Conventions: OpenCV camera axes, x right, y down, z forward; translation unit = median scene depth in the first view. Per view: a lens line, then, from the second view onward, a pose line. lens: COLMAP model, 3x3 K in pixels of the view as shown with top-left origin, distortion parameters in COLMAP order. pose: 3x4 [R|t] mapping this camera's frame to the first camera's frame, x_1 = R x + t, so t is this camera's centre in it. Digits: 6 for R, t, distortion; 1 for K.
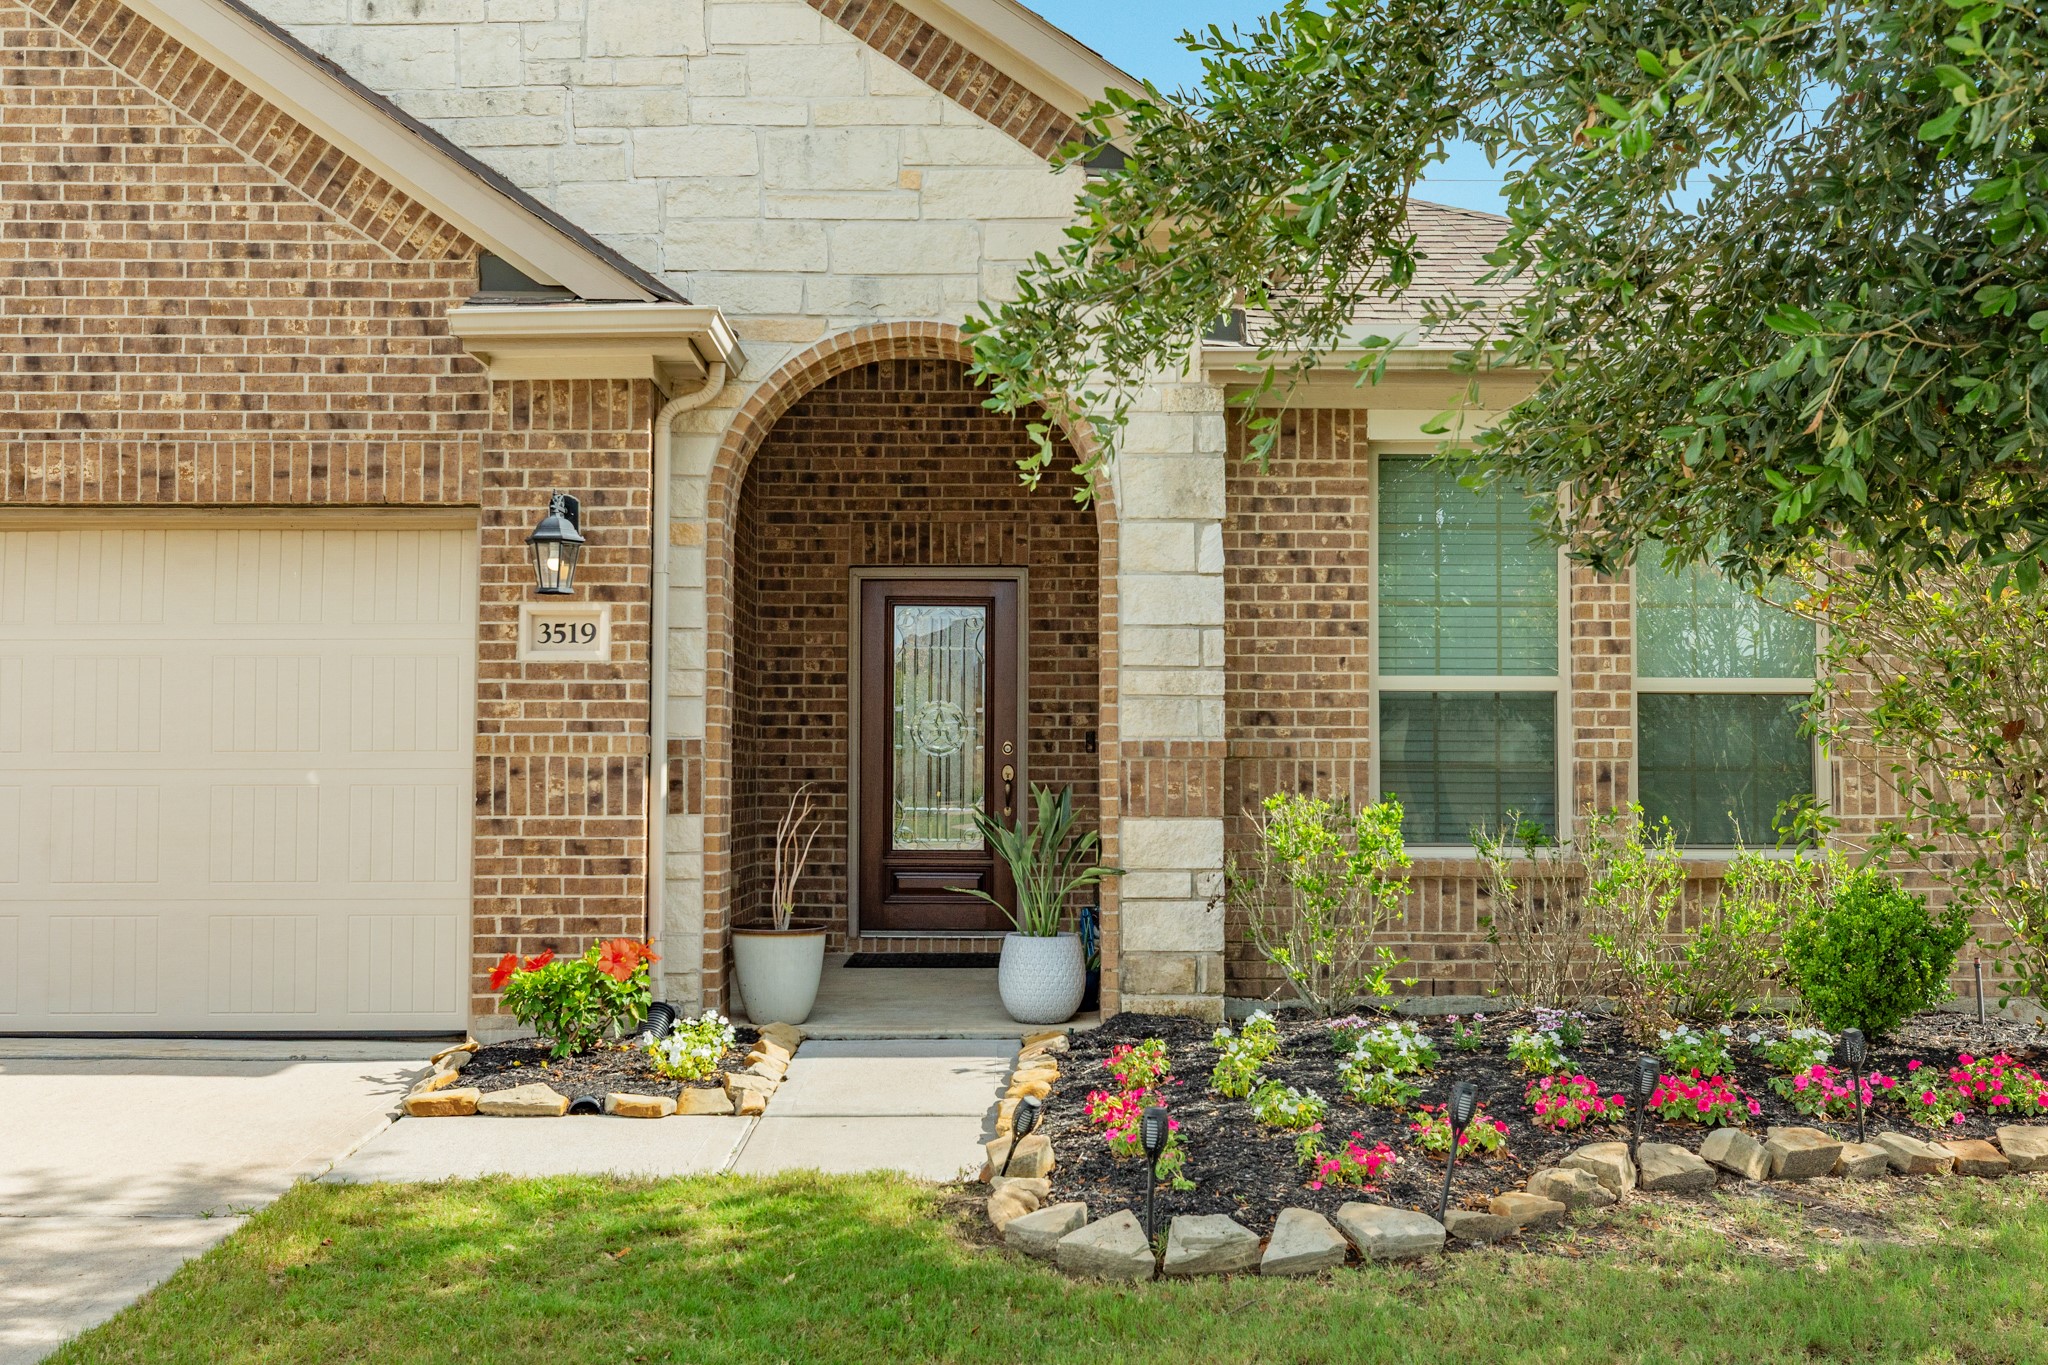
lens RADIAL K [[1955.4, 0, 1012.3], [0, 1955.4, 682.1], [0, 0, 1]] dist [0.006840, 0.000000]
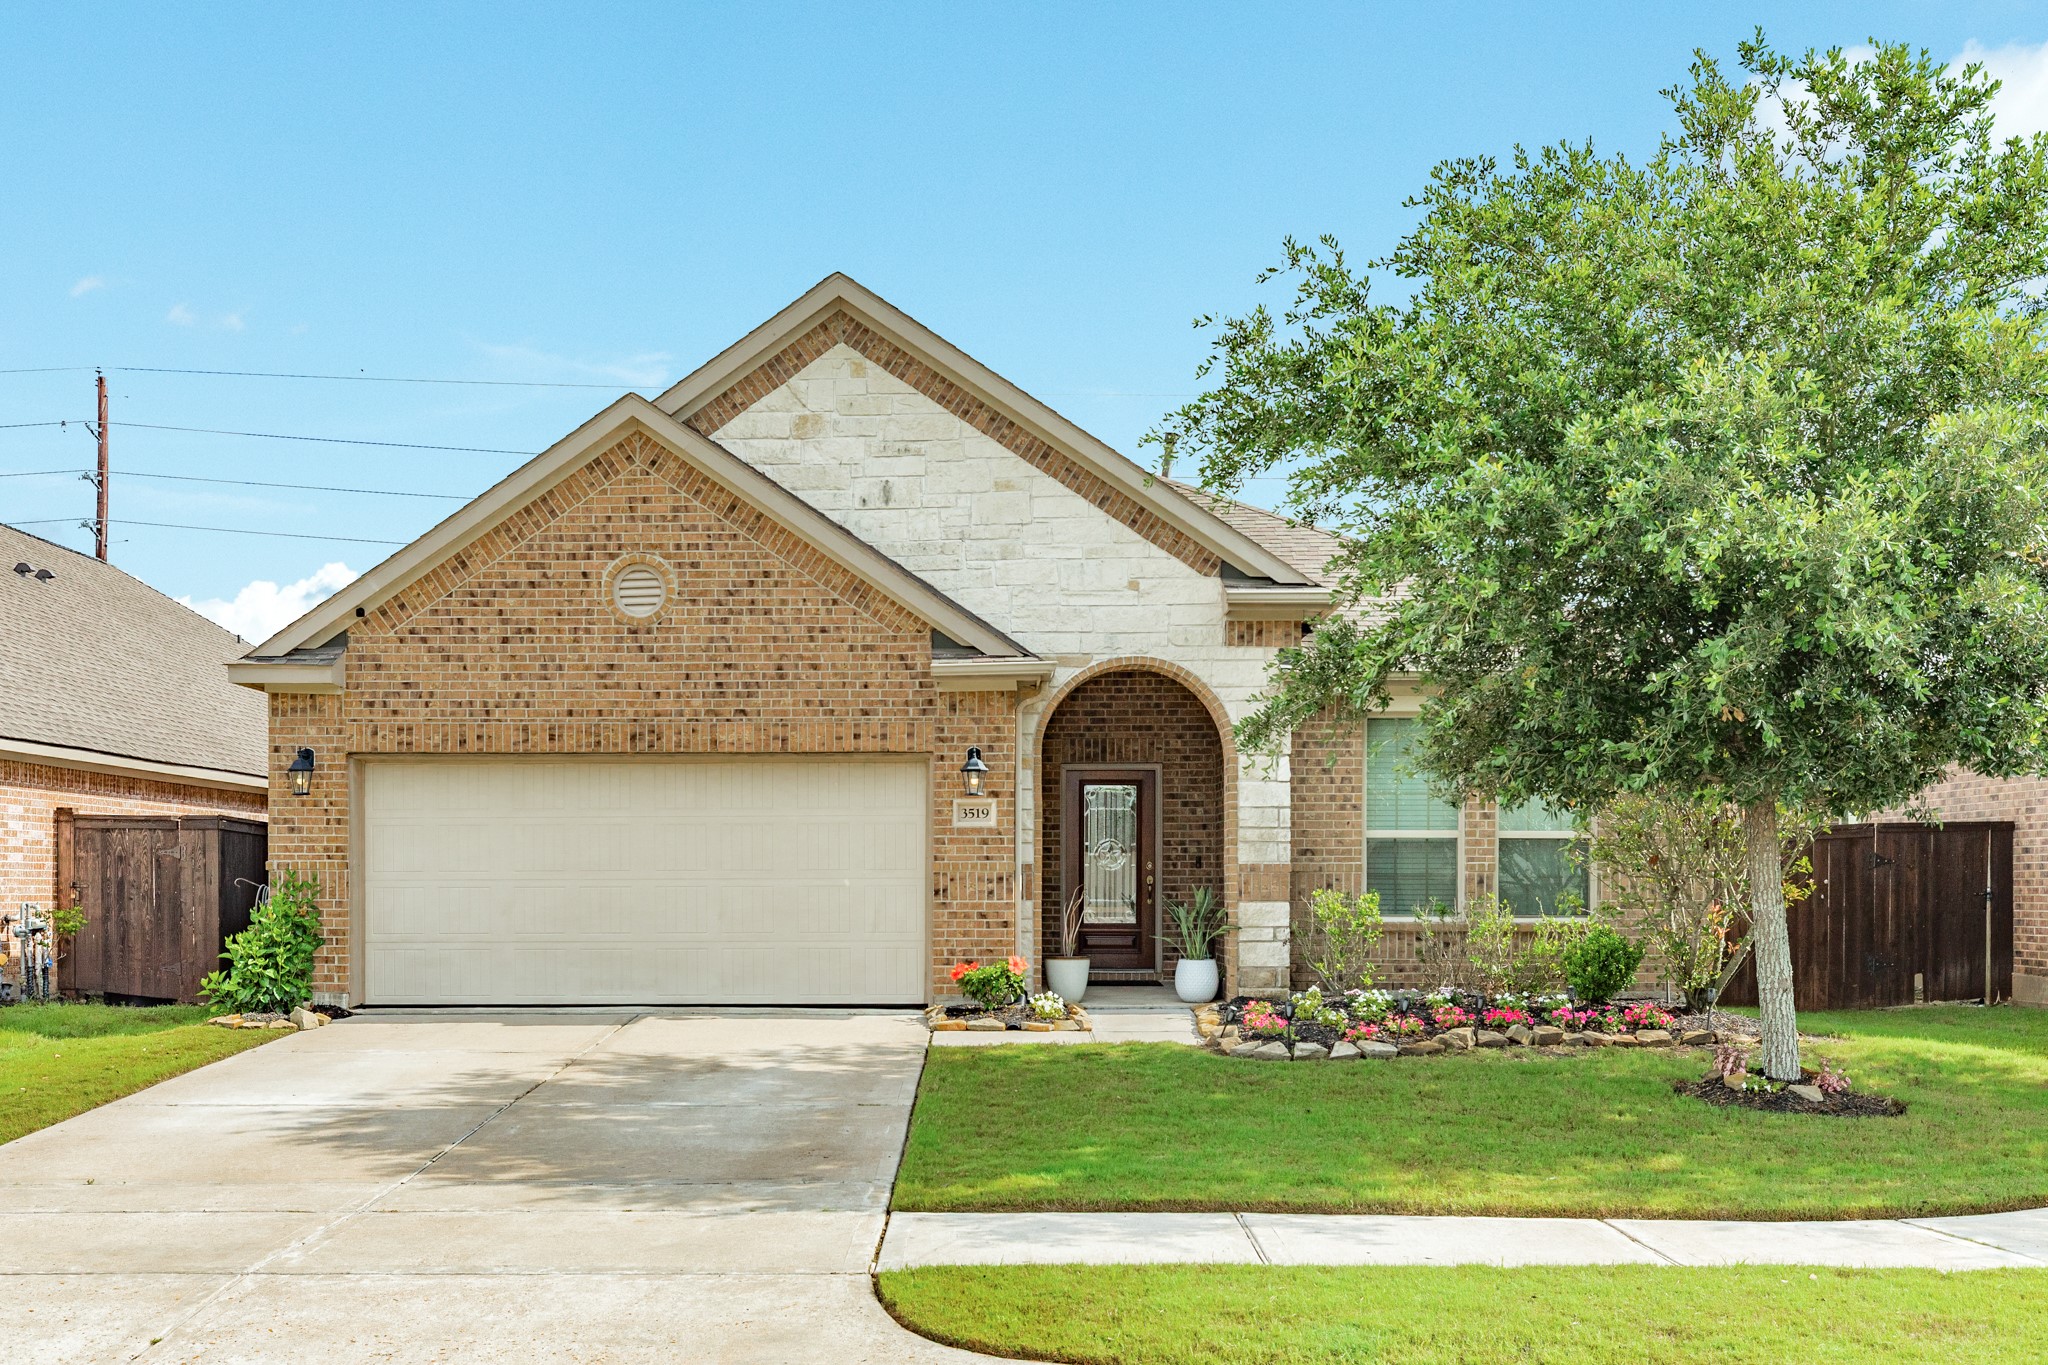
lens RADIAL K [[1839.1, 0, 900.9], [0, 1839.1, 889.6], [0, 0, 1]] dist [0.007834, -0.006185]
pose [[0.998792, -0.001400, -0.049108, -0.209177], [0.003902, 0.998697, 0.050880, -0.043482], [0.048973, -0.051011, 0.997497, -0.962473]]
